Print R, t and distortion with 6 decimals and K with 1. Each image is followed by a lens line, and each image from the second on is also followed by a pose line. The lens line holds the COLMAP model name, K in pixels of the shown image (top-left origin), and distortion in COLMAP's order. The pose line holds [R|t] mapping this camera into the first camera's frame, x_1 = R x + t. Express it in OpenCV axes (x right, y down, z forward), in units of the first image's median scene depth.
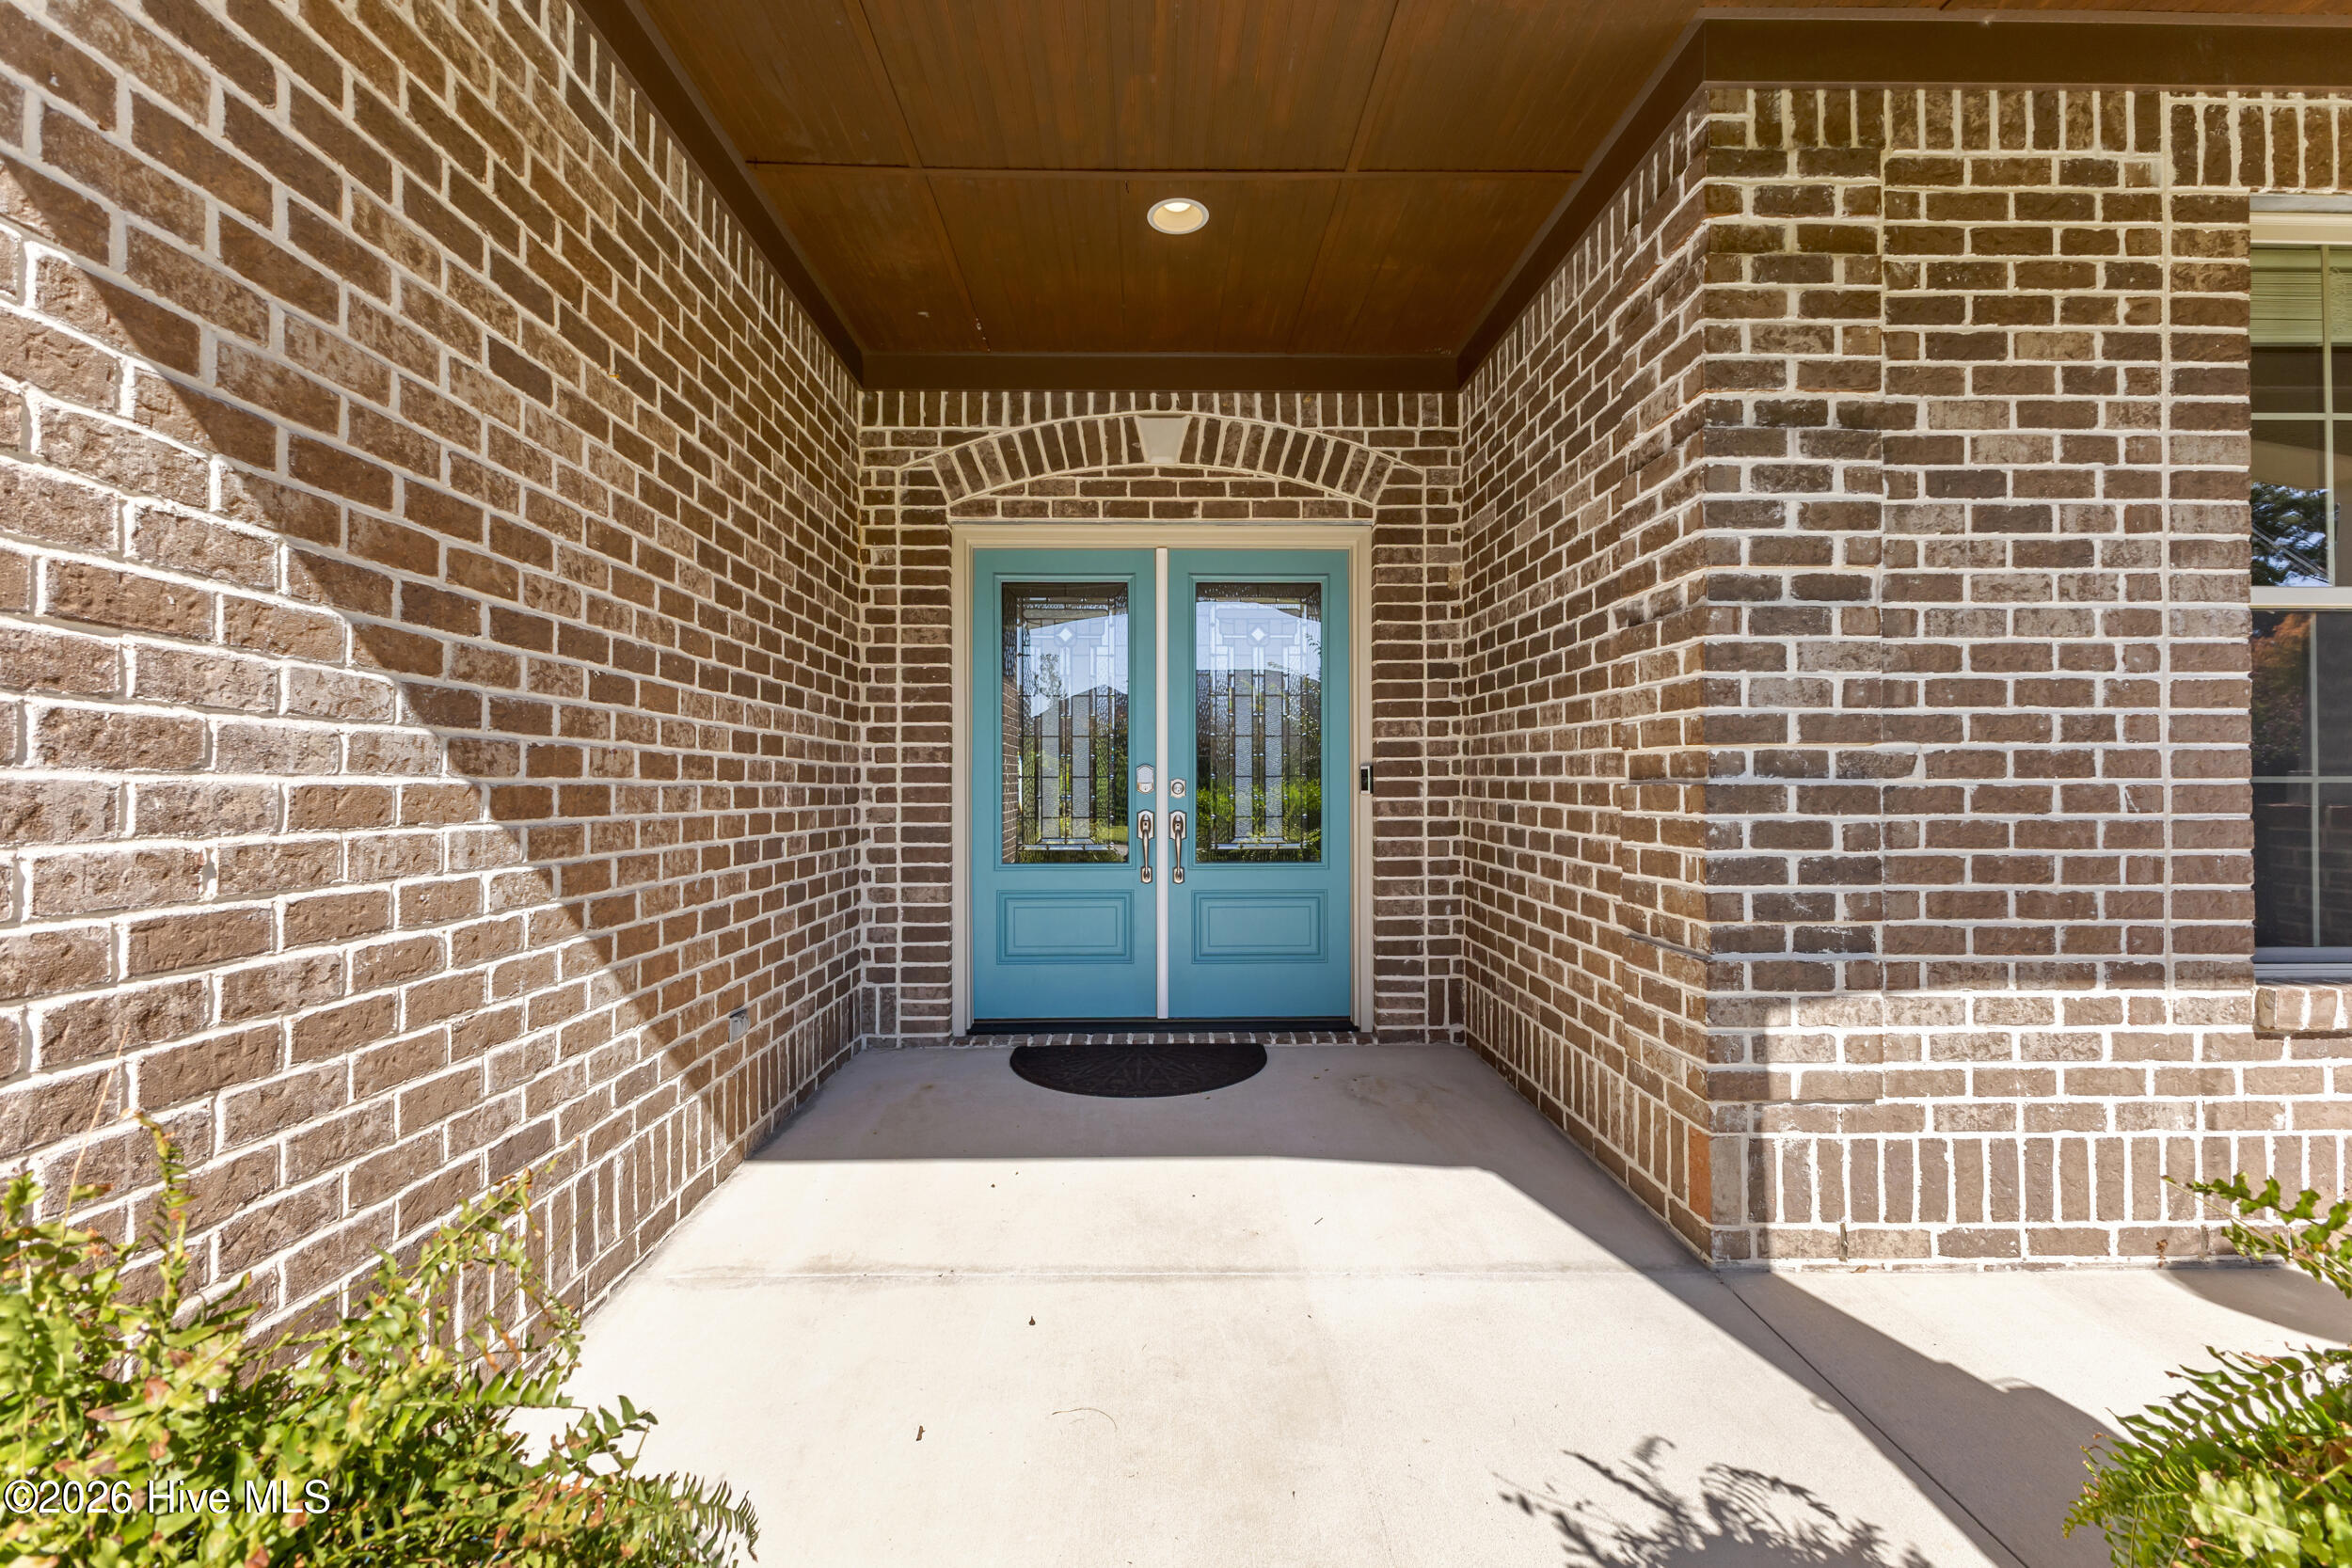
lens RADIAL K [[1021.9, 0, 1171.3], [0, 1021.9, 779.3], [0, 0, 1]] dist [0.010051, -0.001537]
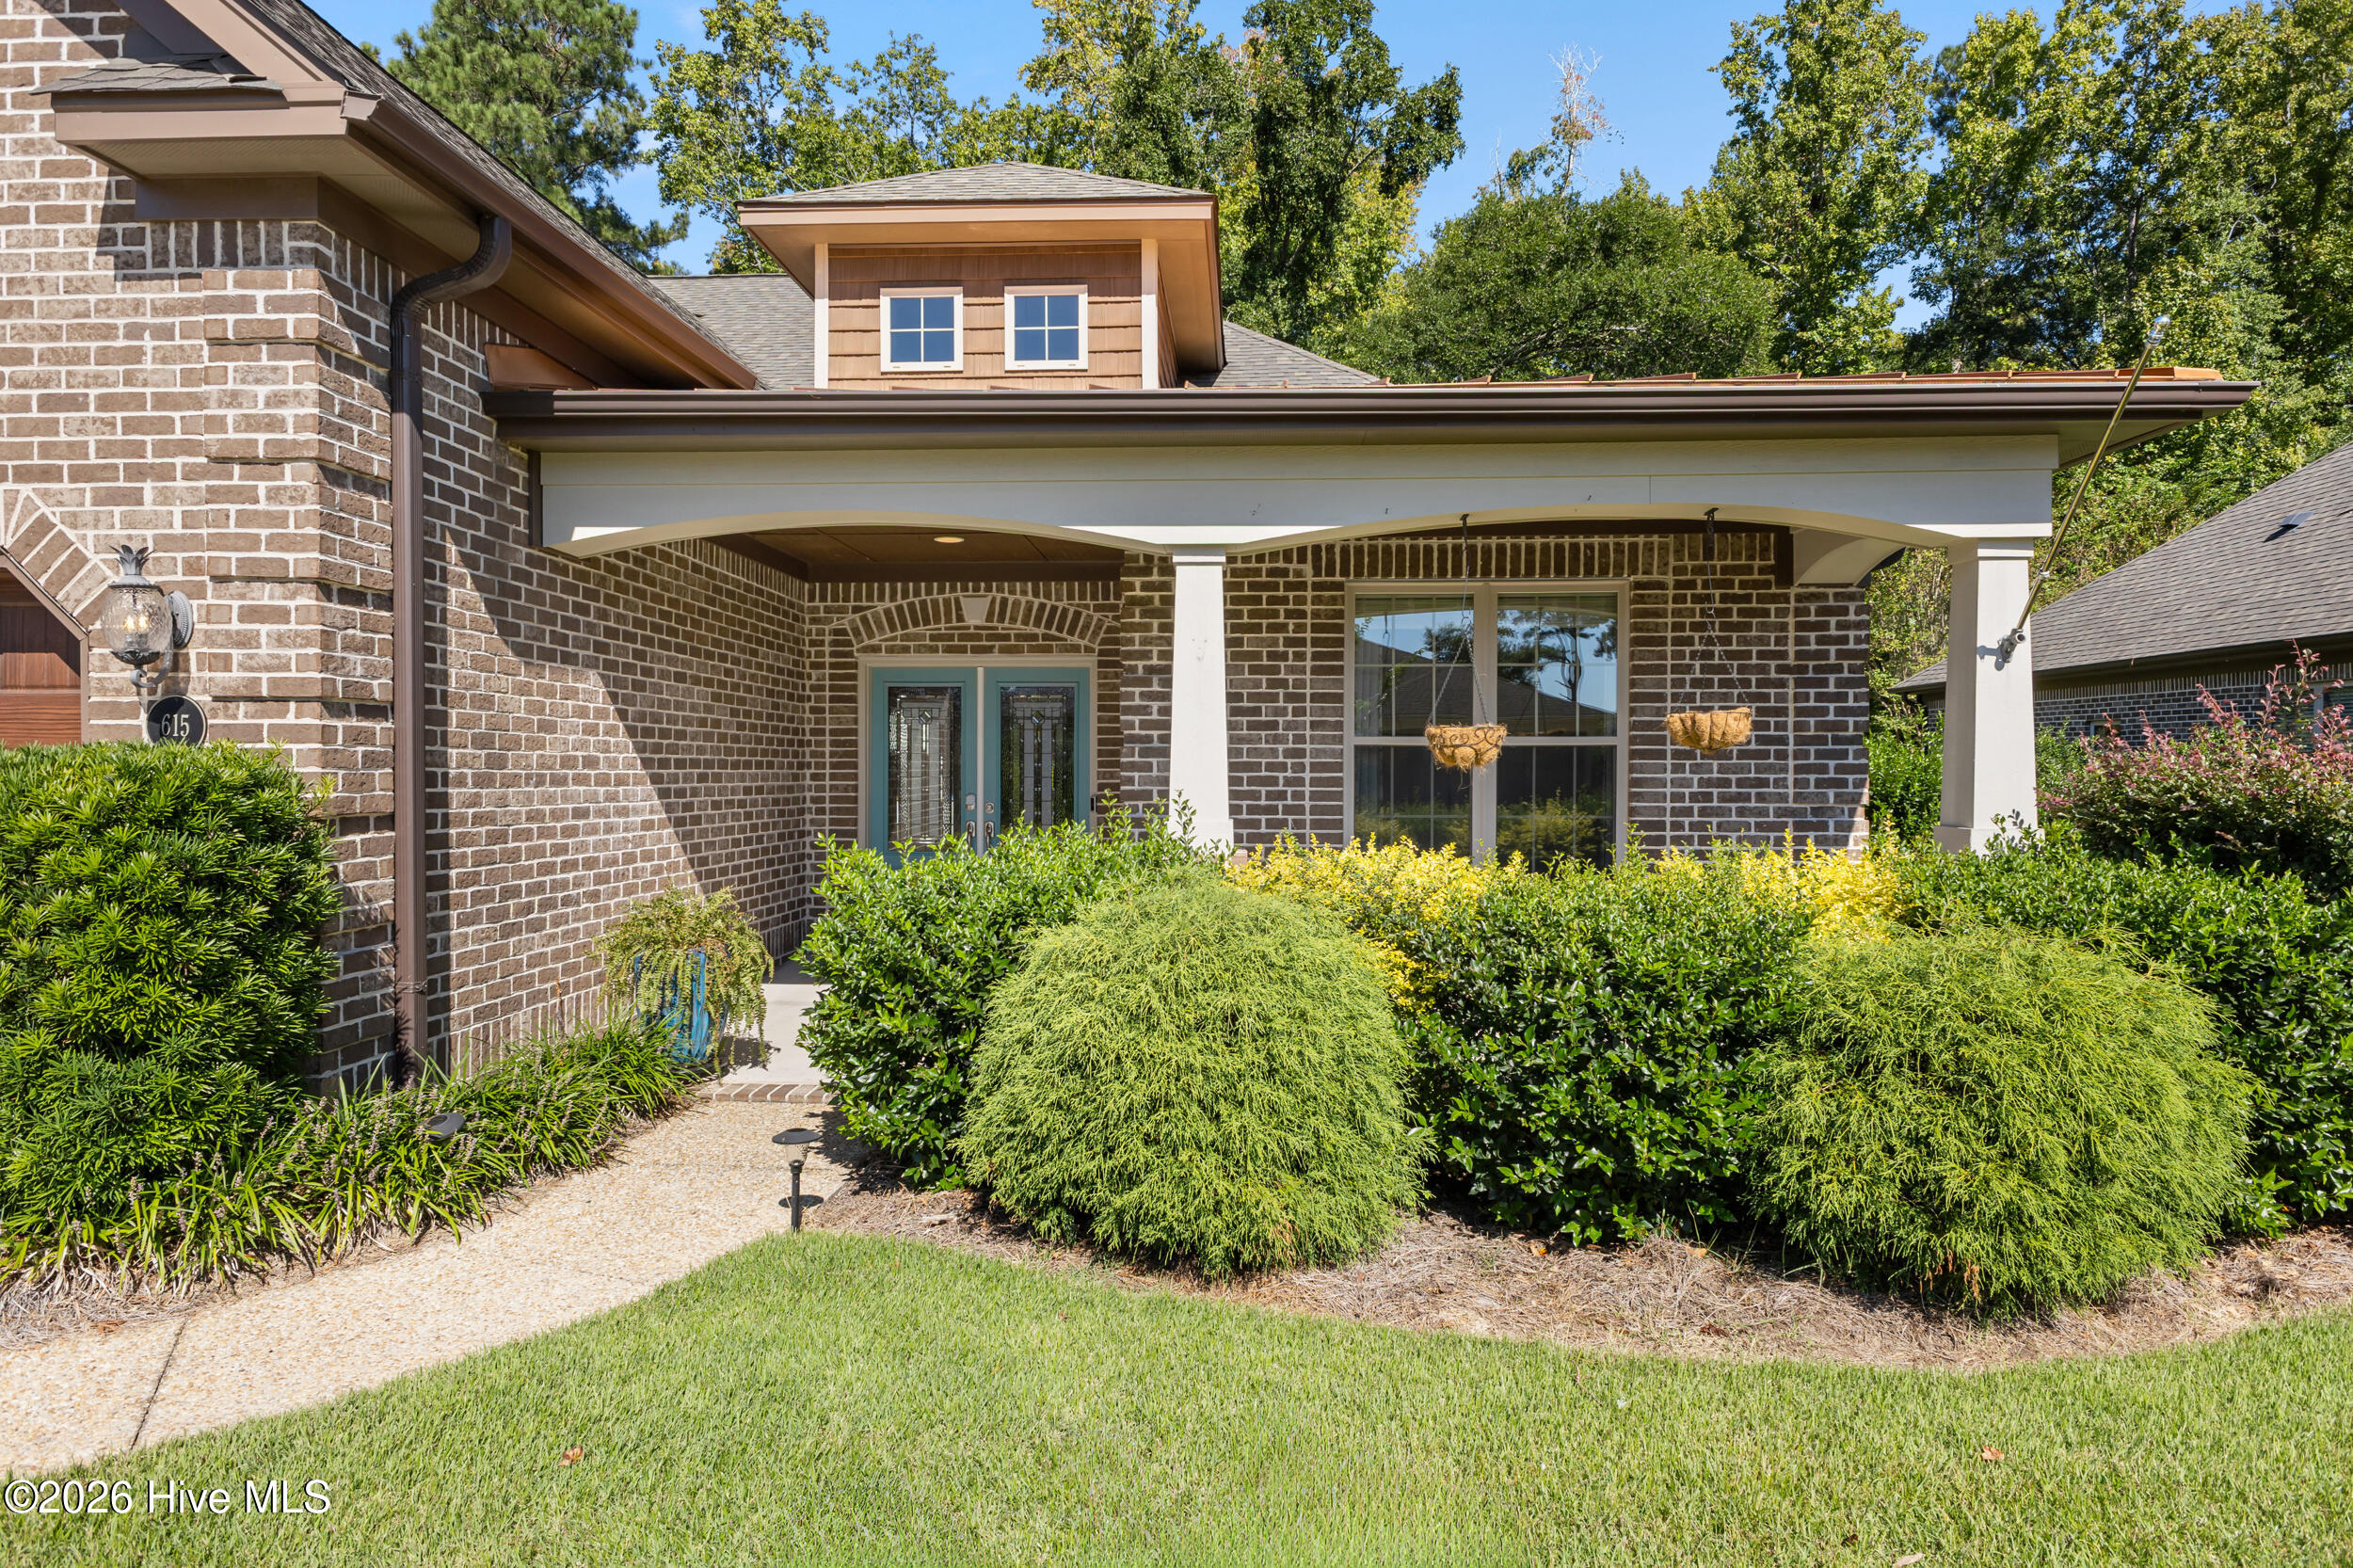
lens RADIAL K [[1420.9, 0, 1177.1], [0, 1420.9, 783.4], [0, 0, 1]] dist [0.005437, 0.000089]
pose [[0.997099, 0.006698, -0.075818, 0.527734], [-0.005376, 0.999830, 0.017632, -0.080161], [0.075924, -0.017173, 0.996966, -1.418552]]
